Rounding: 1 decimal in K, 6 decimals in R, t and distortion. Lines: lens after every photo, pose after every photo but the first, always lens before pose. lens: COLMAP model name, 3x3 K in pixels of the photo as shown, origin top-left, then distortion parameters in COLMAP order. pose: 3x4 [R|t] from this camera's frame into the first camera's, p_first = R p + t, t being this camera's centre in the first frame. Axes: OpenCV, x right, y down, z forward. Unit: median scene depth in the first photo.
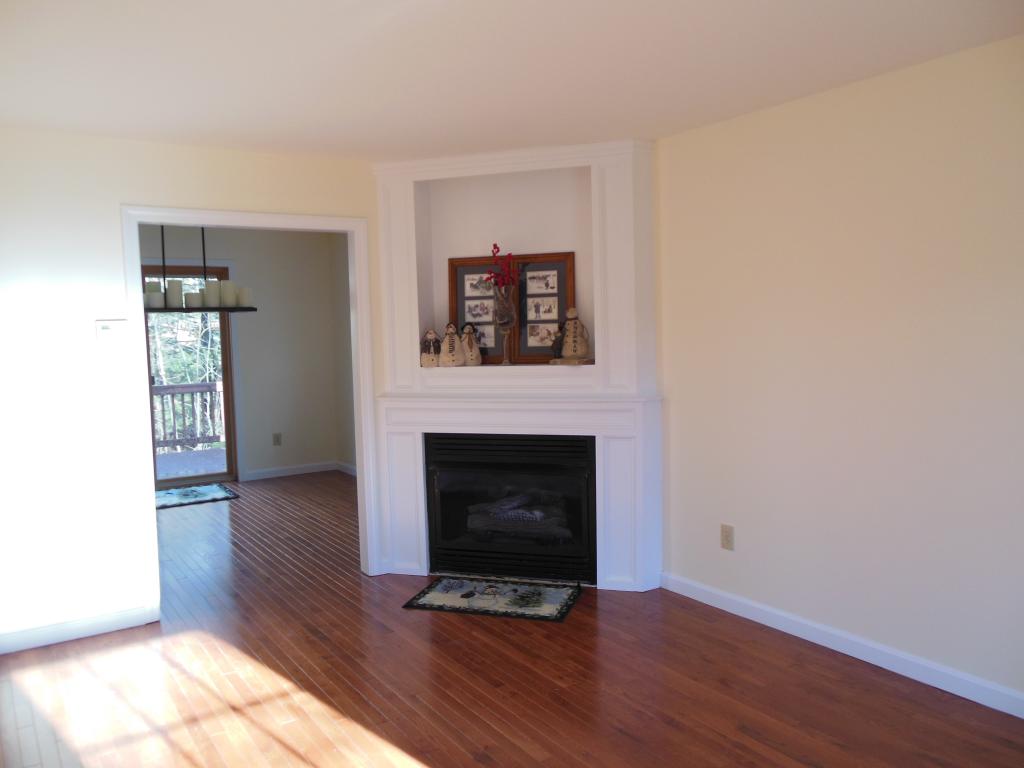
lens RADIAL K [[800.2, 0, 512.0], [0, 800.2, 384.0], [0, 0, 1]] dist [-0.057526, 0.138649]
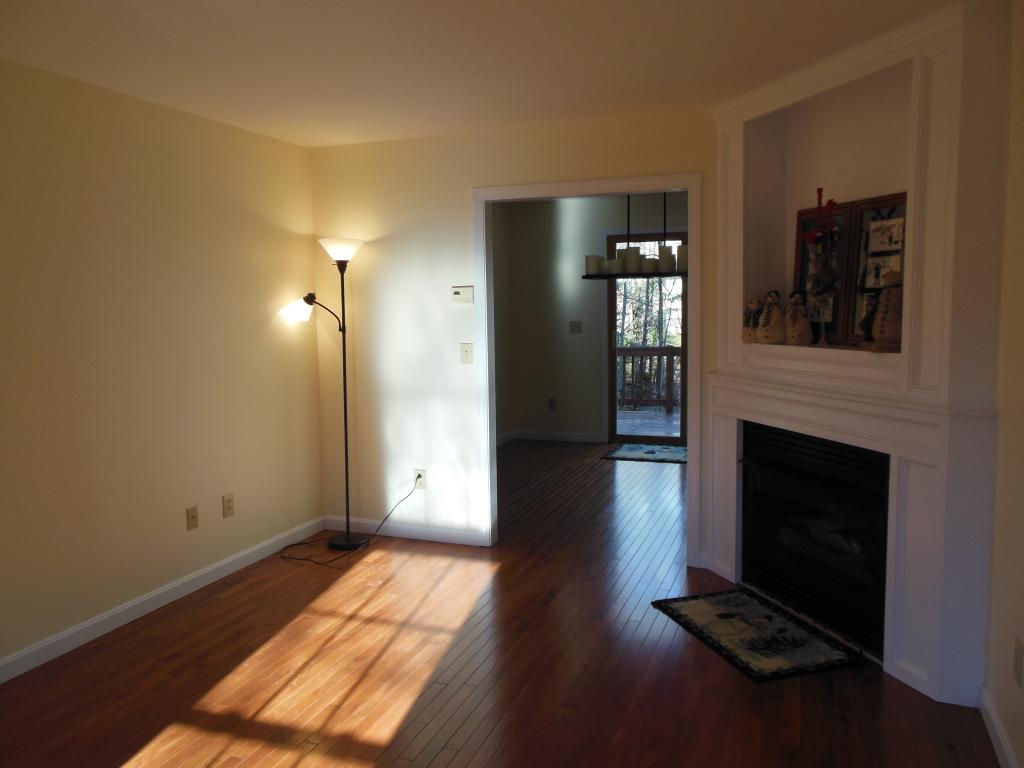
lens RADIAL K [[800.2, 0, 512.0], [0, 800.2, 384.0], [0, 0, 1]] dist [-0.057526, 0.138649]
pose [[0.581793, 0.100903, -0.807054, 0.448342], [-0.061746, 0.994891, 0.079876, -0.030677], [0.810990, 0.003361, 0.585051, 0.310731]]
